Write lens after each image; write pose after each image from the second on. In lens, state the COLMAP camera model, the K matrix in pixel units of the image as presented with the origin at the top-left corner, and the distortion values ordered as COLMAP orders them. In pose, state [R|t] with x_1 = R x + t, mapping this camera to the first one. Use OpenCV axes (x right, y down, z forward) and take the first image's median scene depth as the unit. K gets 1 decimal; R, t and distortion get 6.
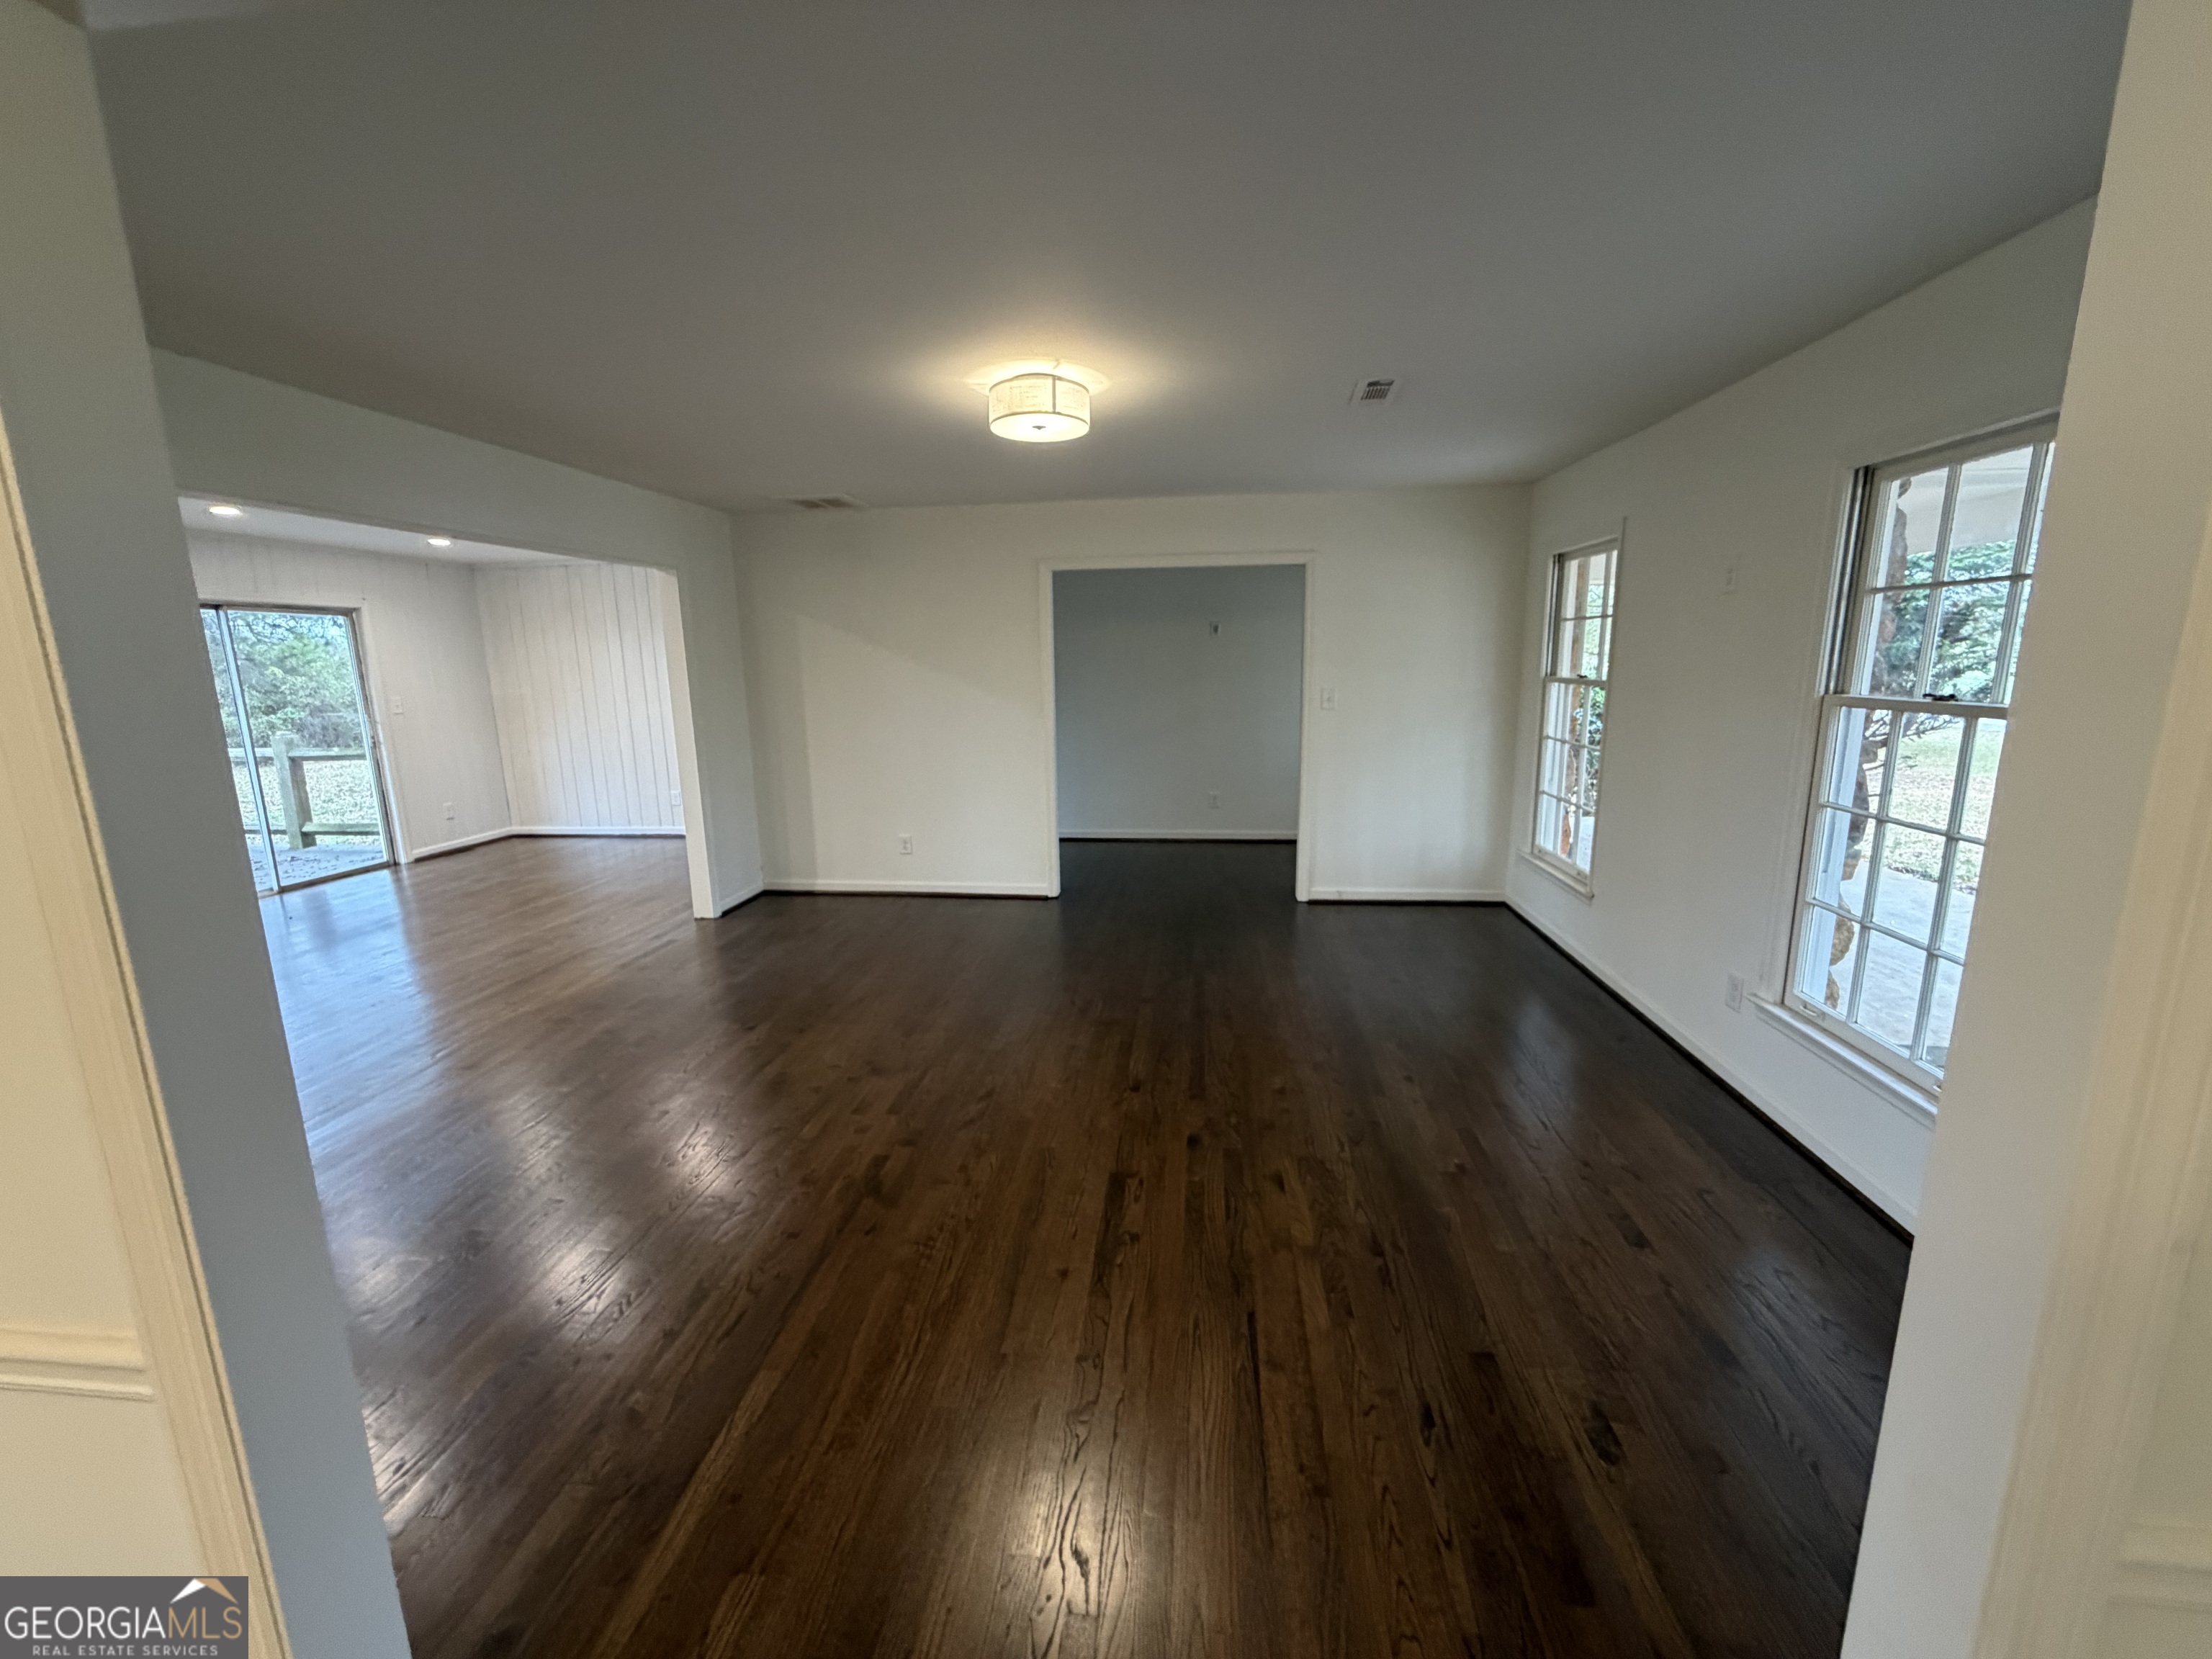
lens RADIAL K [[881.7, 0, 1099.1], [0, 881.7, 831.4], [0, 0, 1]] dist [-0.000721, 0.000013]
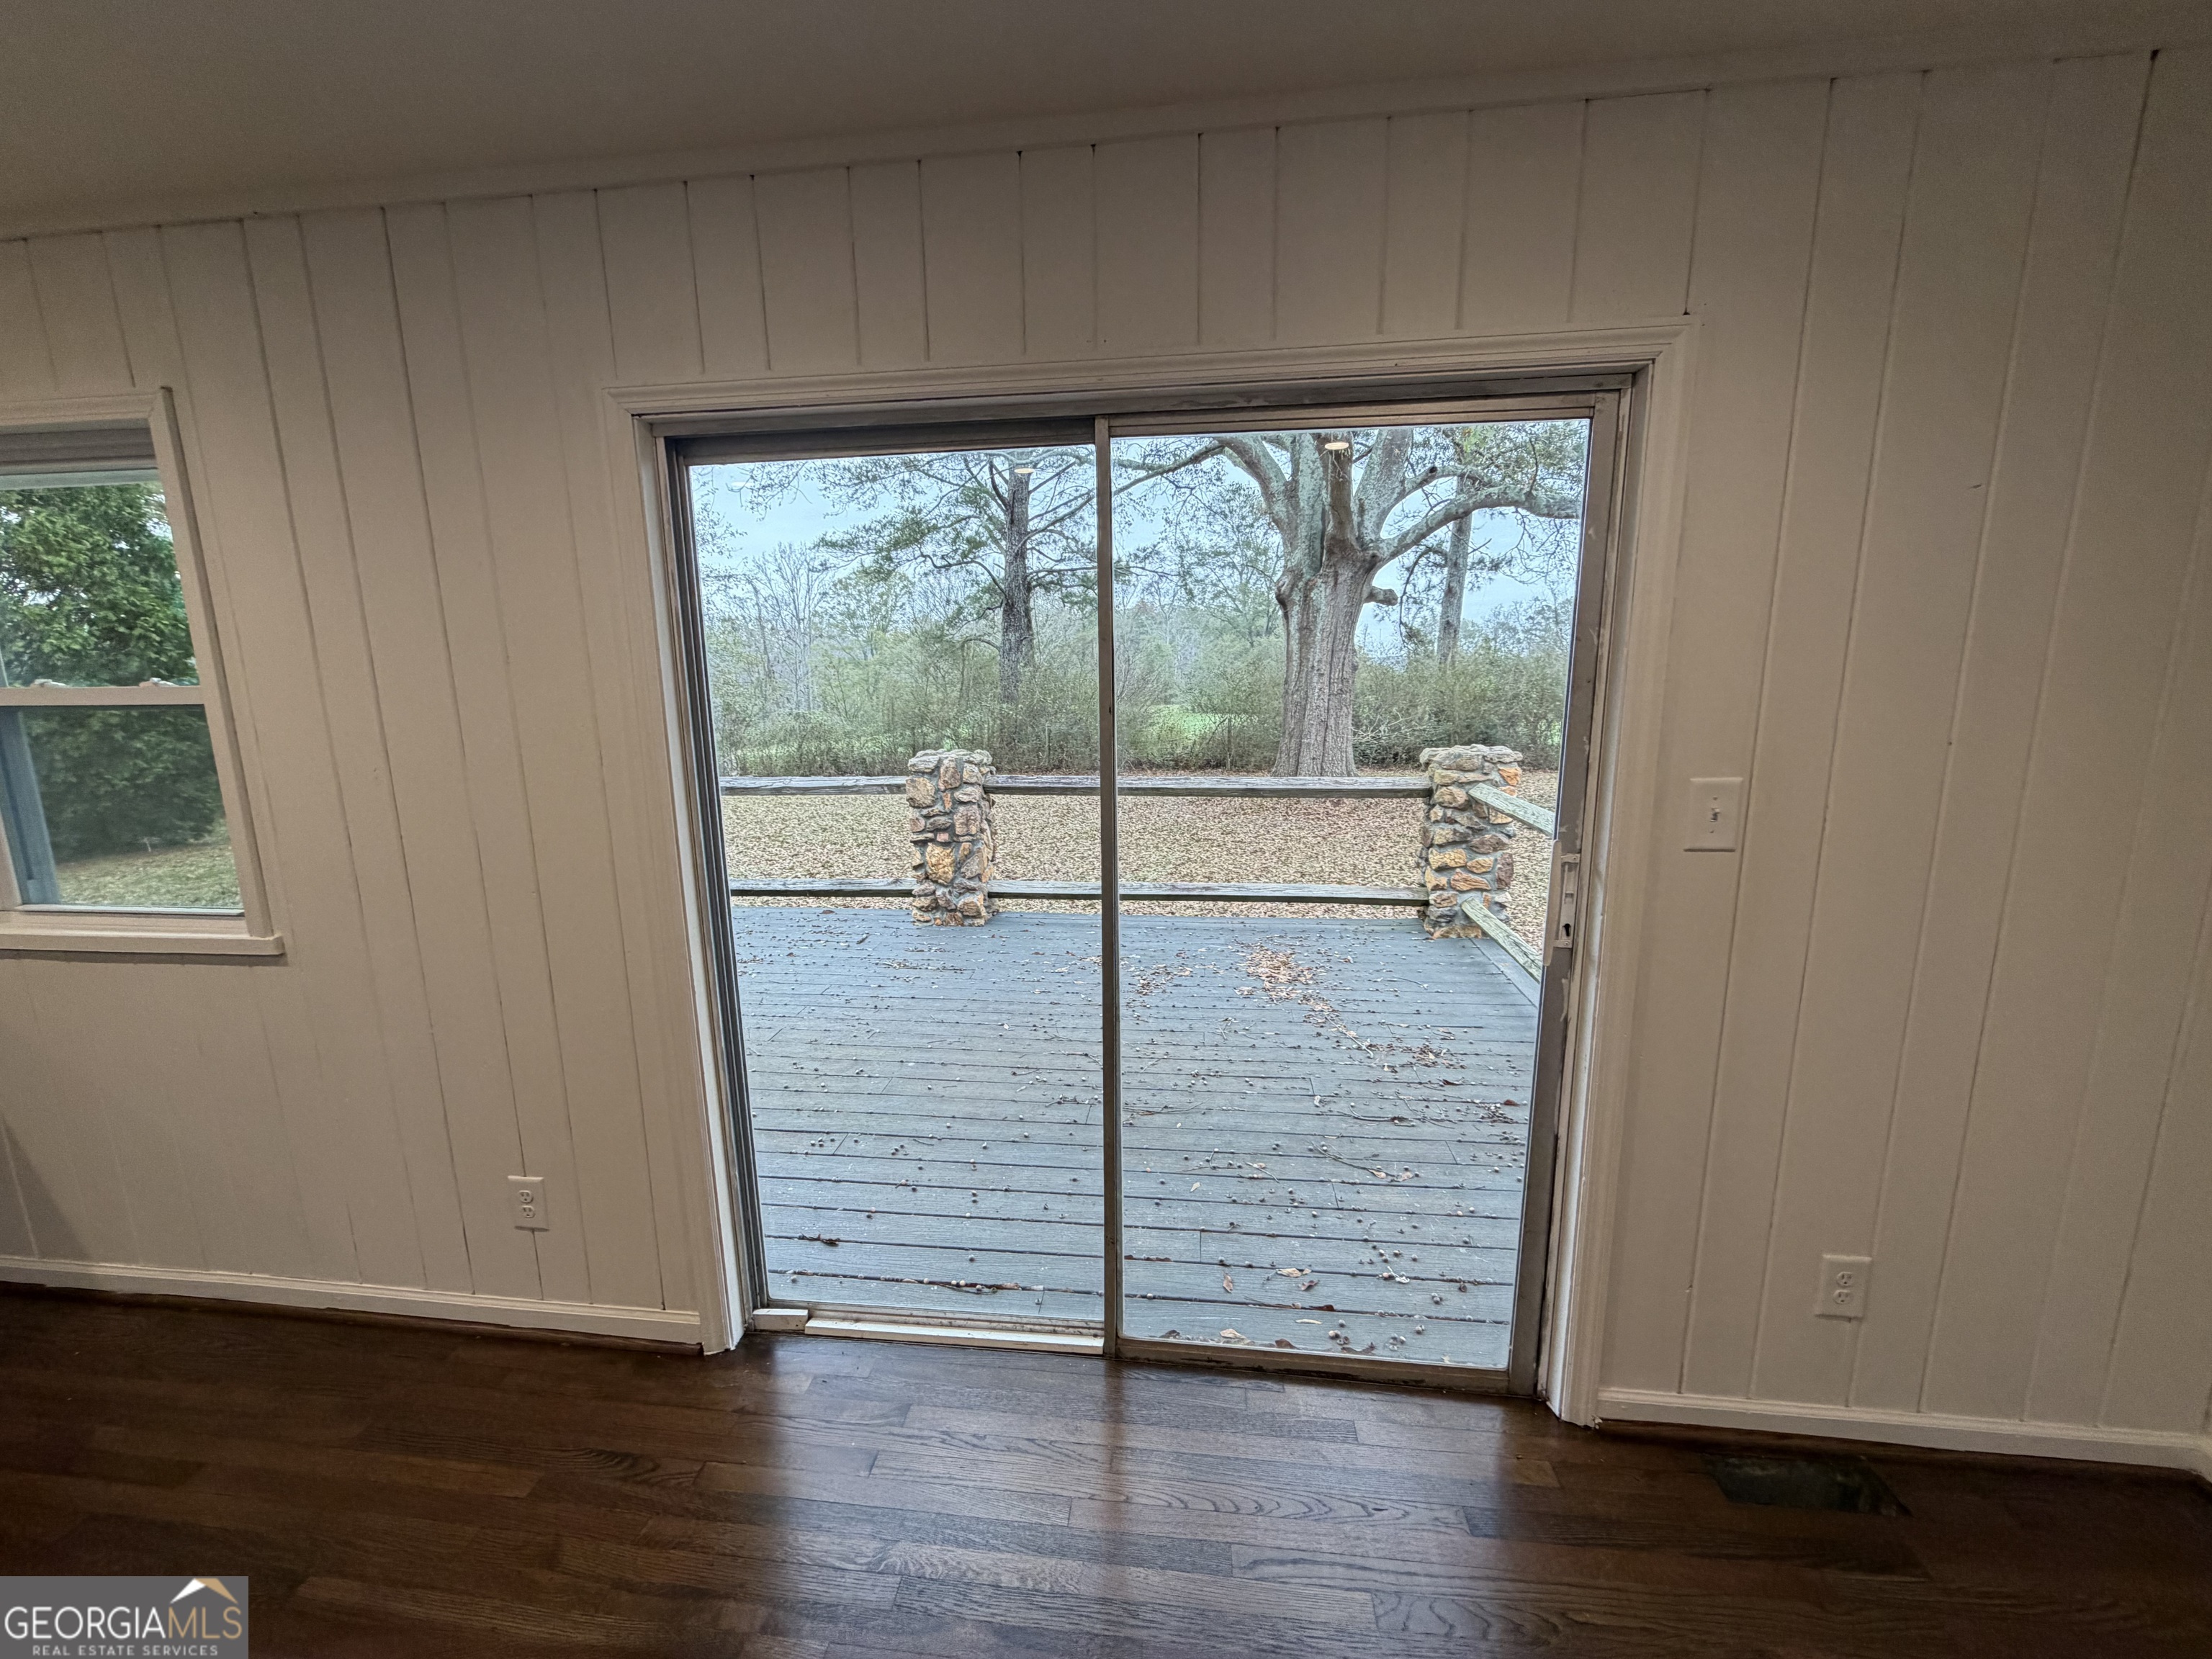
lens RADIAL K [[881.7, 0, 1098.4], [0, 881.7, 811.3], [0, 0, 1]] dist [-0.000721, 0.000013]
pose [[-0.004911, 0.177381, -0.984130, -0.865321], [-0.178294, 0.968217, 0.175403, -0.232880], [0.983965, 0.176326, 0.026872, 1.264504]]
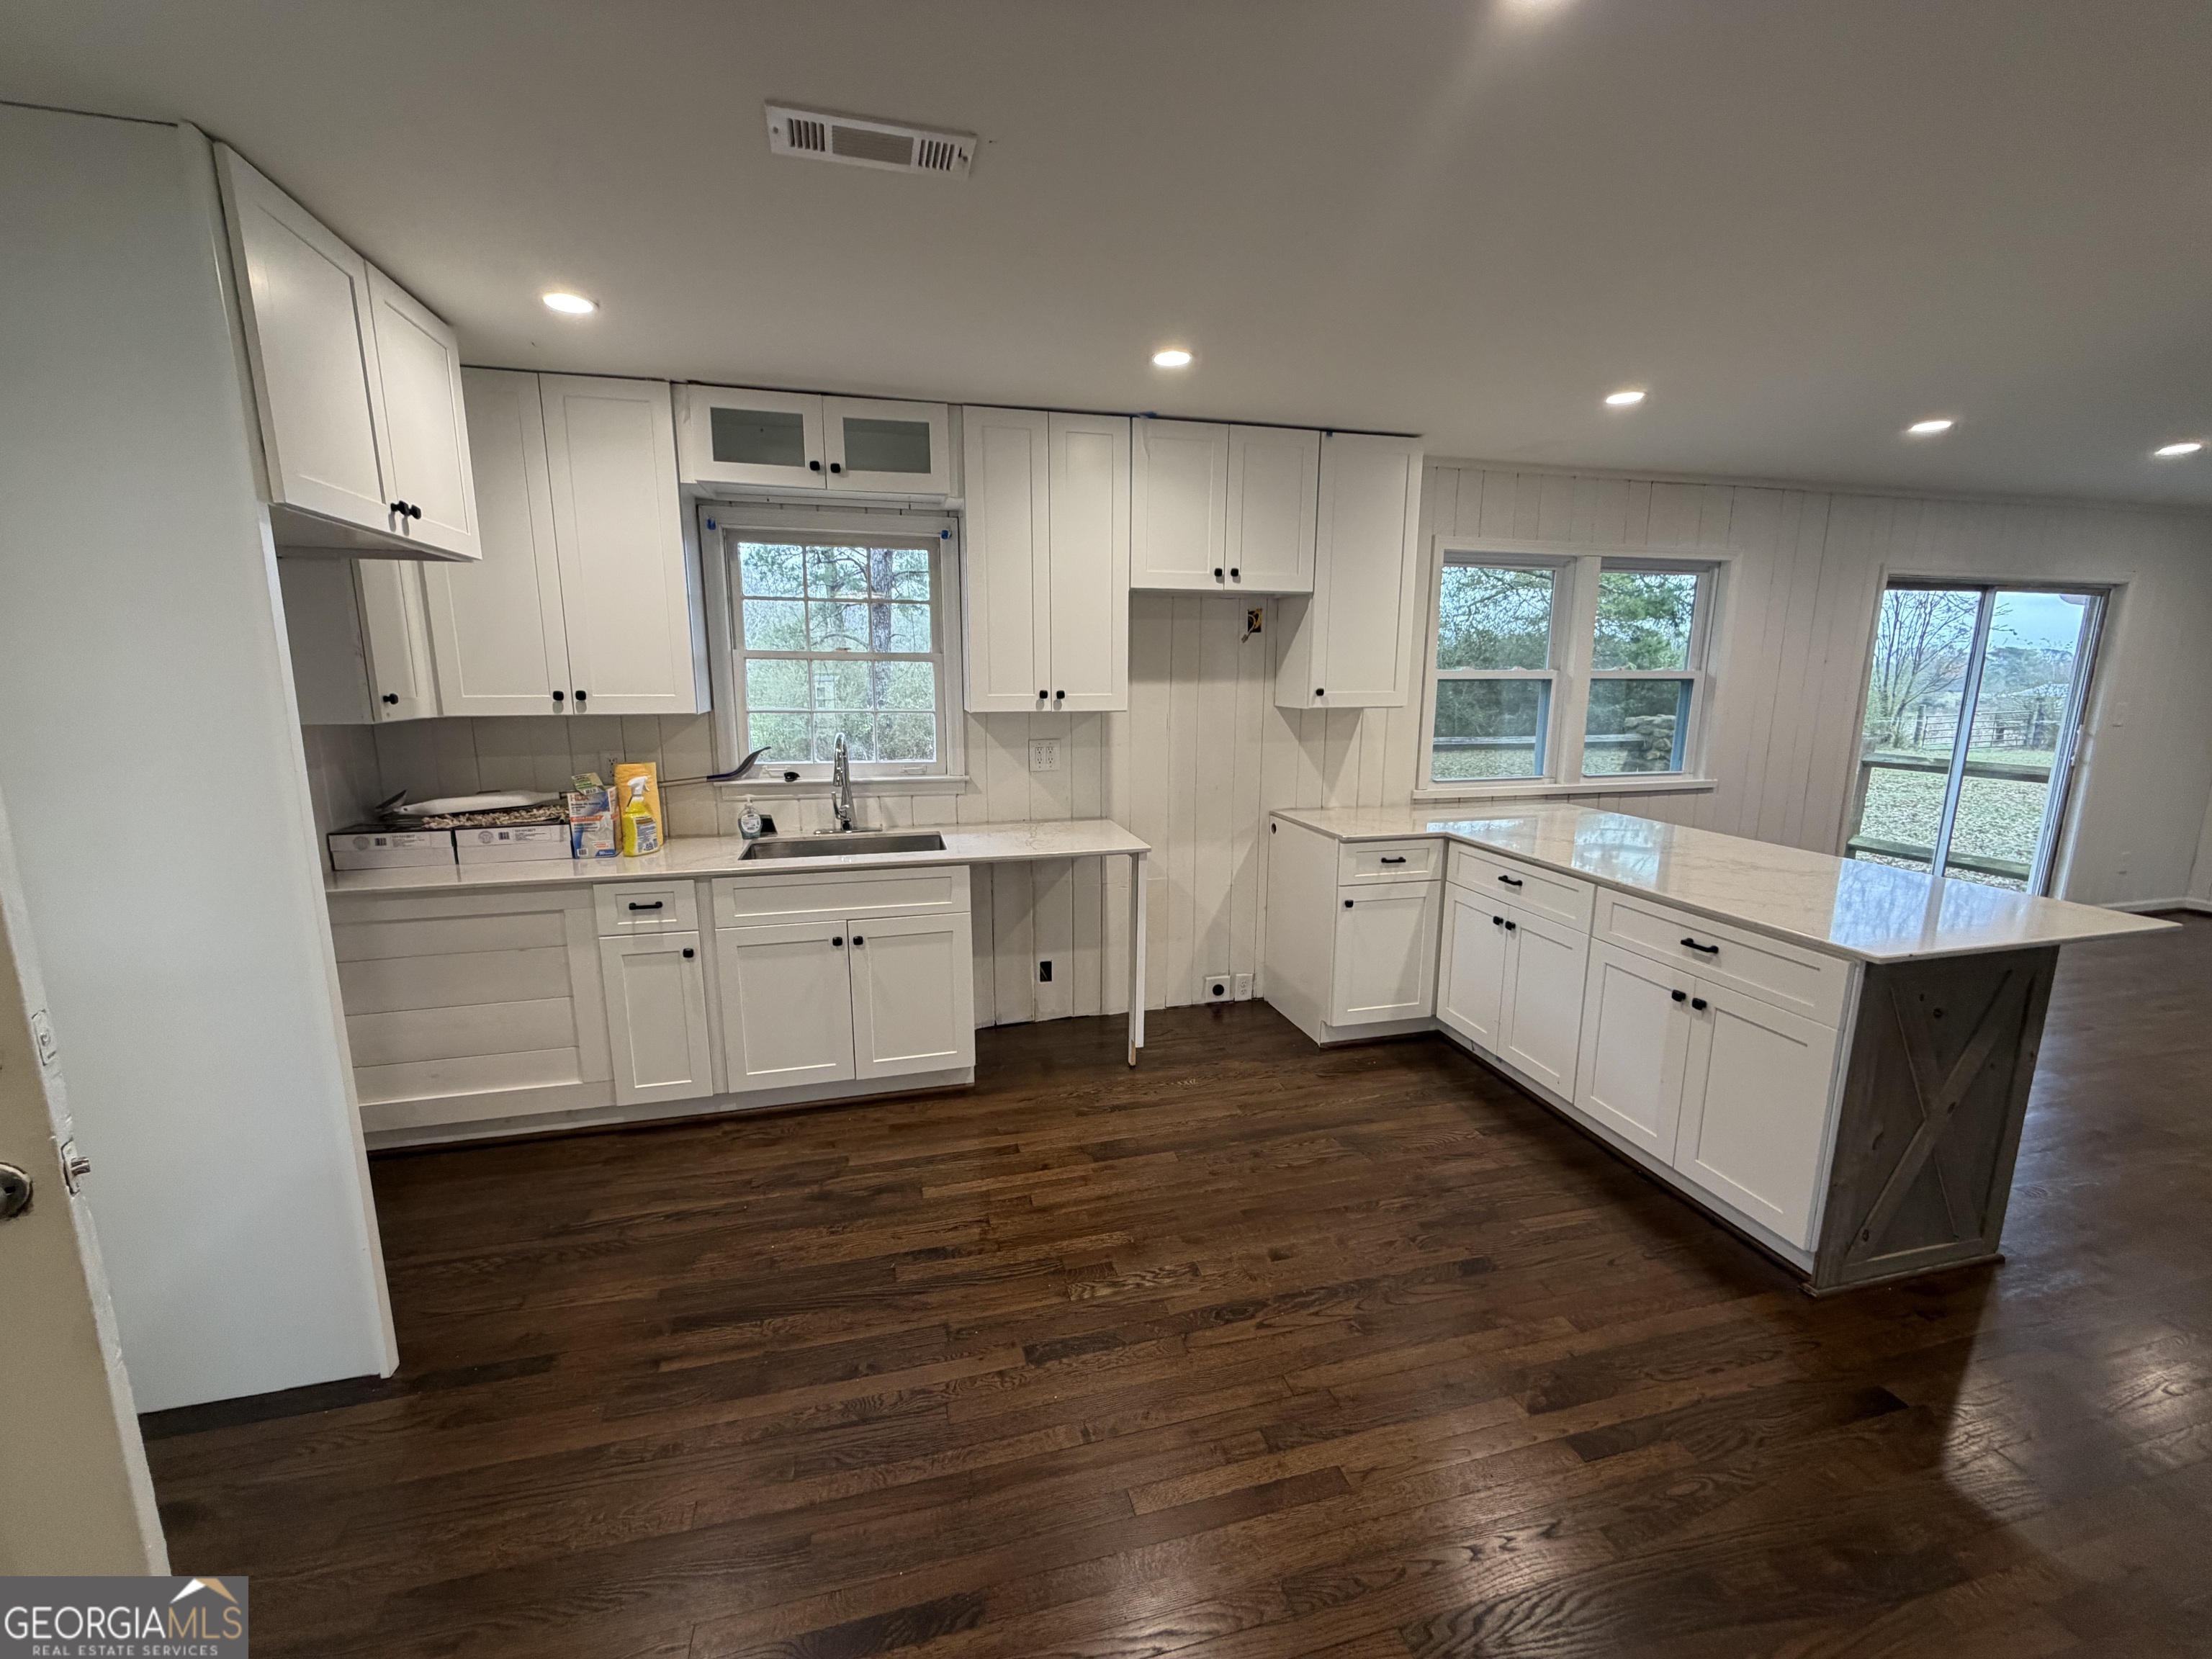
lens RADIAL K [[881.7, 0, 1096.6], [0, 881.7, 830.8], [0, 0, 1]] dist [-0.000721, 0.000013]
pose [[0.357347, 0.187715, -0.914913, -0.614191], [-0.186161, 0.974253, 0.127180, 0.027512], [0.915231, 0.124873, 0.383092, -0.083785]]
